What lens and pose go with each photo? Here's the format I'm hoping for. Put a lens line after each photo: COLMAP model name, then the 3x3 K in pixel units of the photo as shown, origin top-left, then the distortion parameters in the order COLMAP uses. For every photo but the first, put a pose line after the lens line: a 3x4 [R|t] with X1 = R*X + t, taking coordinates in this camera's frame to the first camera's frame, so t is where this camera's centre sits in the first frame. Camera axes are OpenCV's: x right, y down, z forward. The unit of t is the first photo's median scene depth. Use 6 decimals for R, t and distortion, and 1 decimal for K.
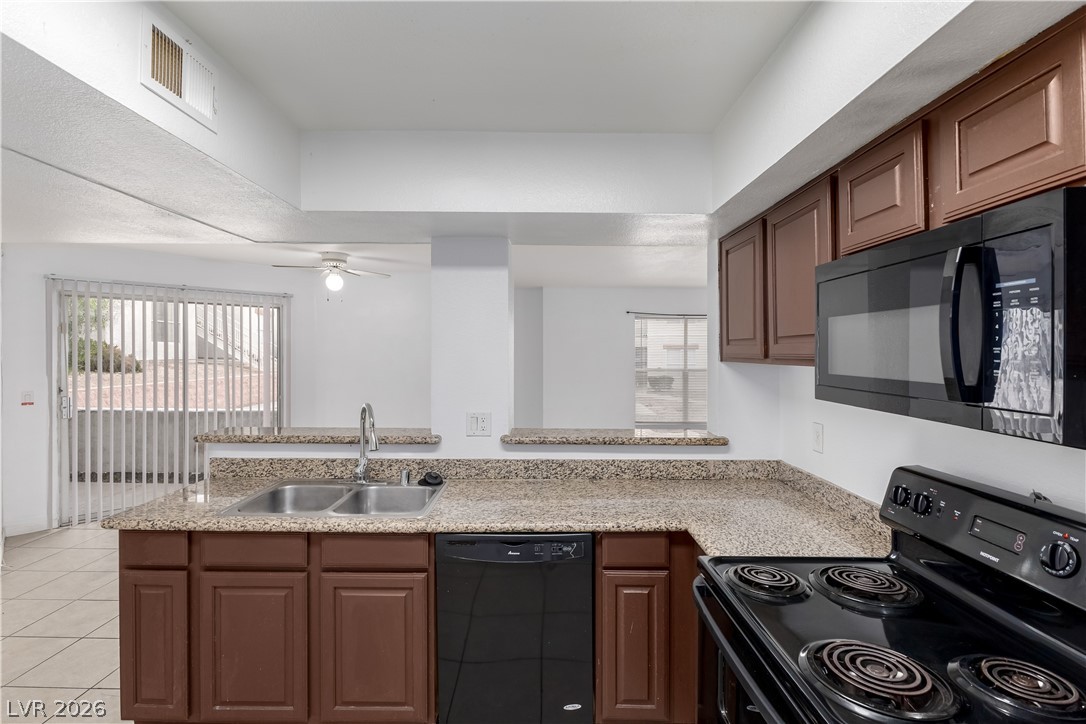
lens RADIAL K [[510.2, 0, 539.2], [0, 510.2, 356.5], [0, 0, 1]] dist [-0.000608, -0.000262]
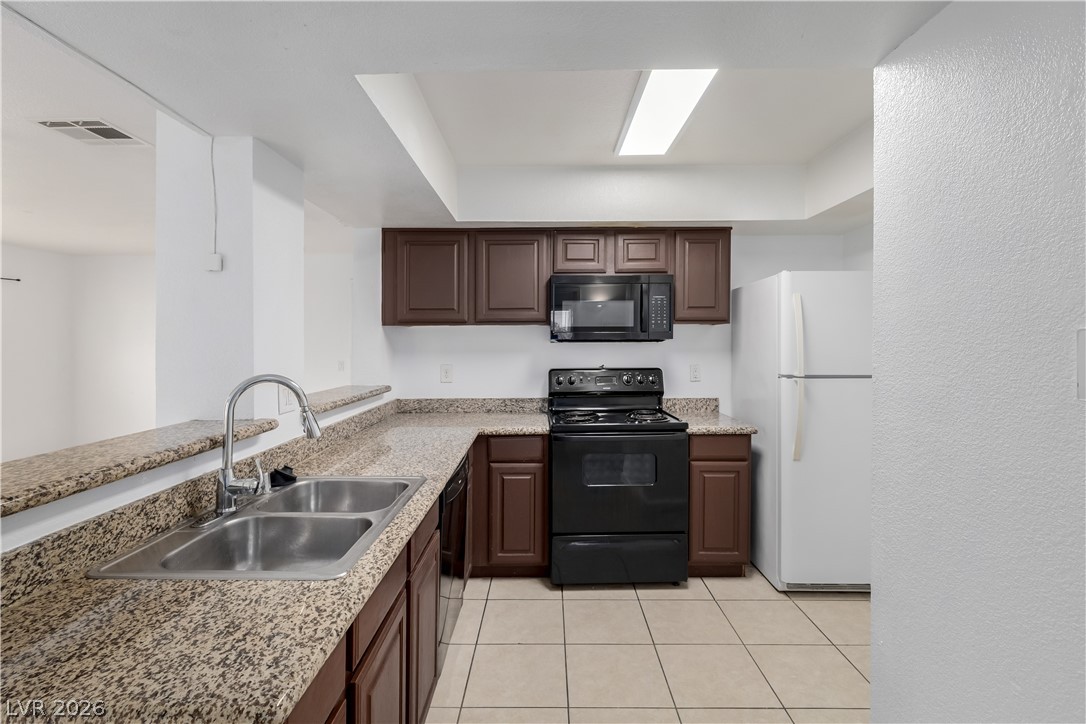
lens RADIAL K [[510.2, 0, 539.2], [0, 510.2, 356.5], [0, 0, 1]] dist [-0.000608, -0.000262]
pose [[0.004765, -0.032944, 0.999446, -0.919197], [0.011239, 0.999396, 0.032888, 0.051395], [-0.999925, 0.011076, 0.005133, 0.627232]]
